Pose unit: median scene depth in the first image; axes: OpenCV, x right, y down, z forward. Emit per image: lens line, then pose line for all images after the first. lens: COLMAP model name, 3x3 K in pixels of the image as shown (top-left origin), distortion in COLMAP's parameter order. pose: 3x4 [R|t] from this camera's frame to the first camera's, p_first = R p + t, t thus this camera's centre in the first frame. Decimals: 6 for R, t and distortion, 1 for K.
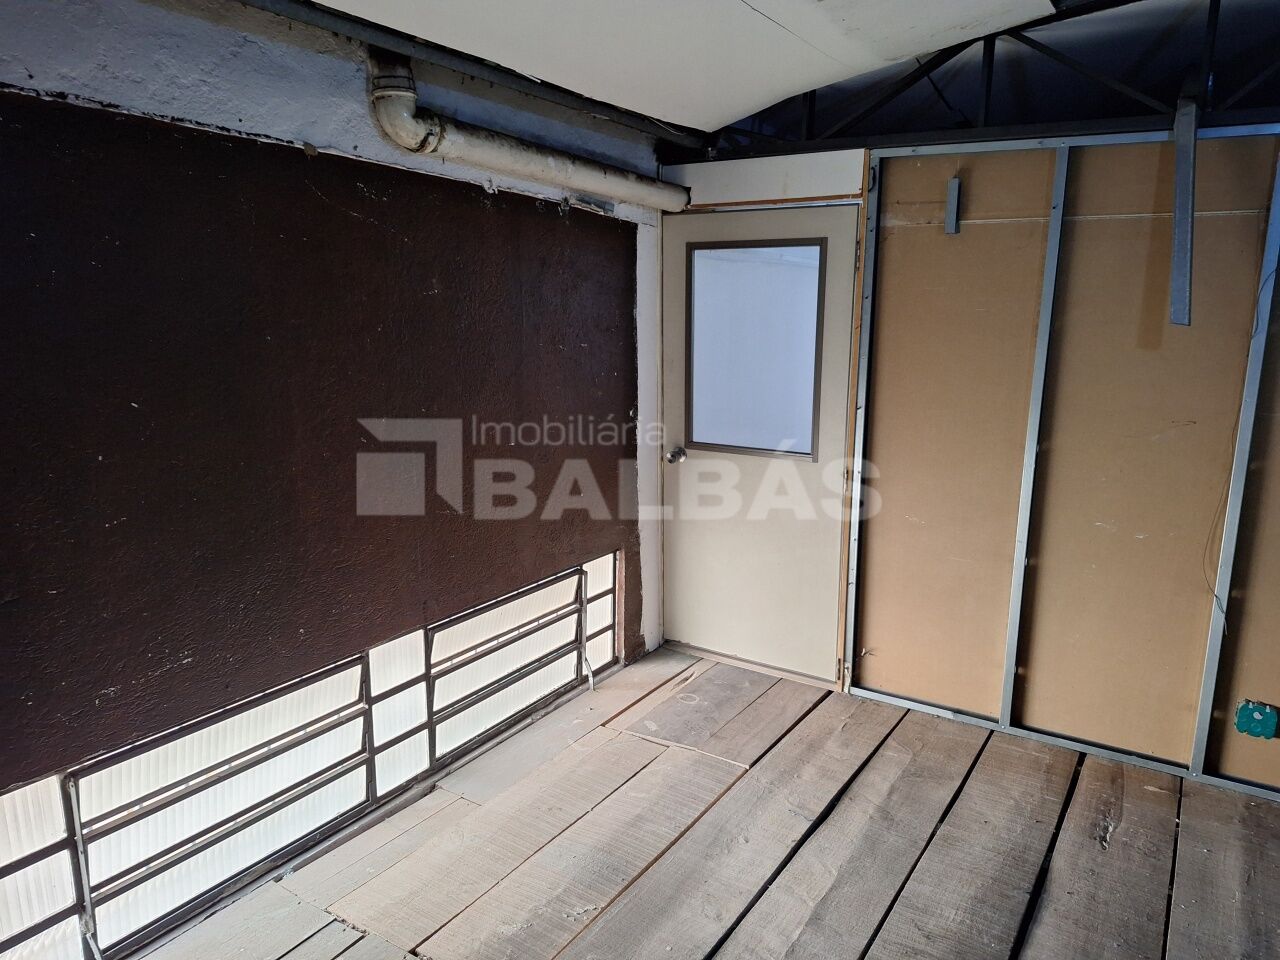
lens RADIAL K [[895.2, 0, 638.7], [0, 895.2, 489.2], [0, 0, 1]] dist [0.076412, -0.096585]
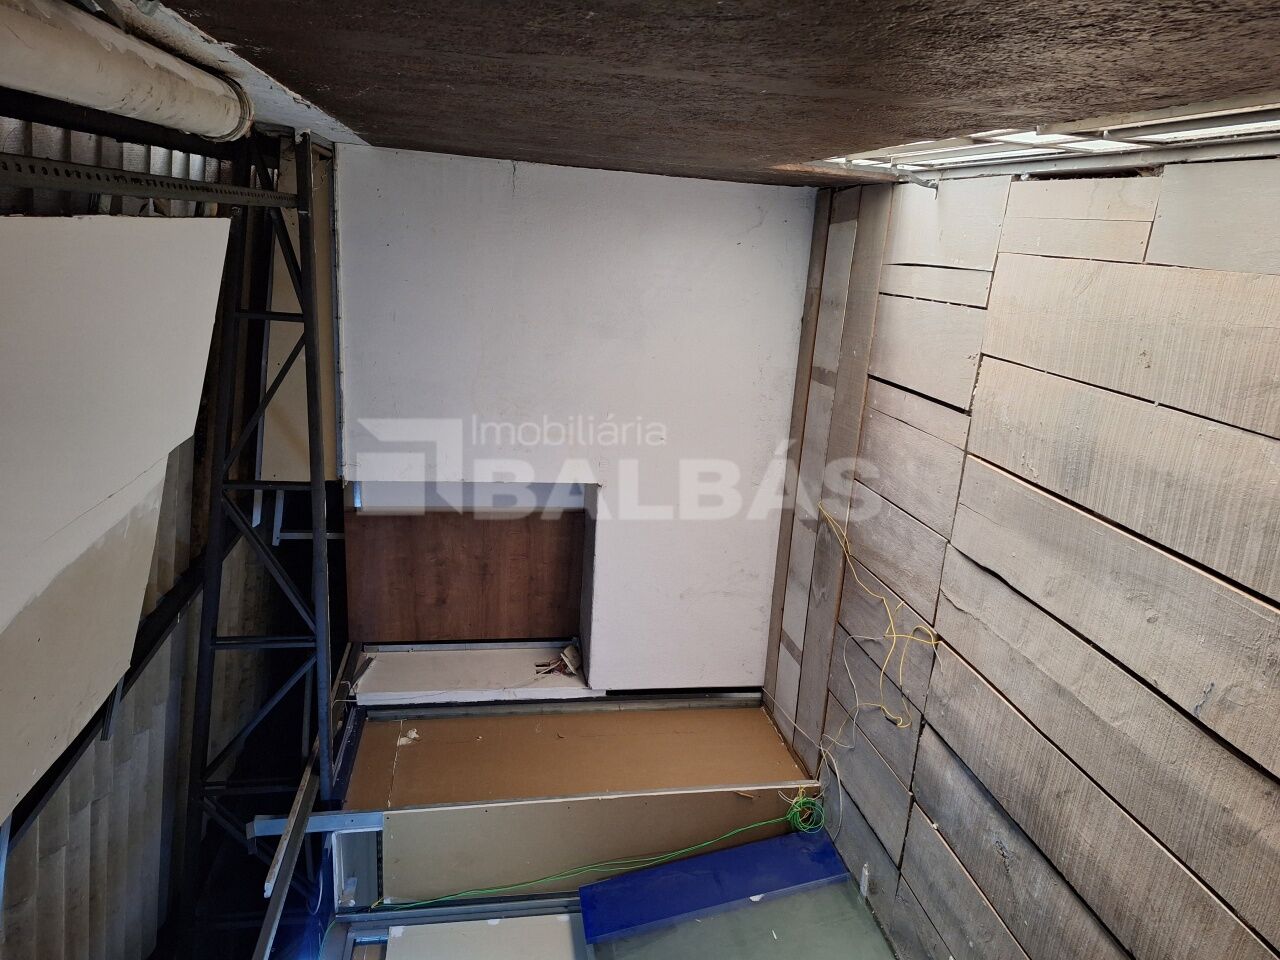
lens RADIAL K [[895.2, 0, 638.7], [0, 895.2, 489.2], [0, 0, 1]] dist [0.076412, -0.096585]
pose [[0.021354, 0.961418, -0.274262, 0.153912], [0.926347, 0.084161, 0.367148, -0.222858], [0.376064, -0.261902, -0.888810, 1.111016]]
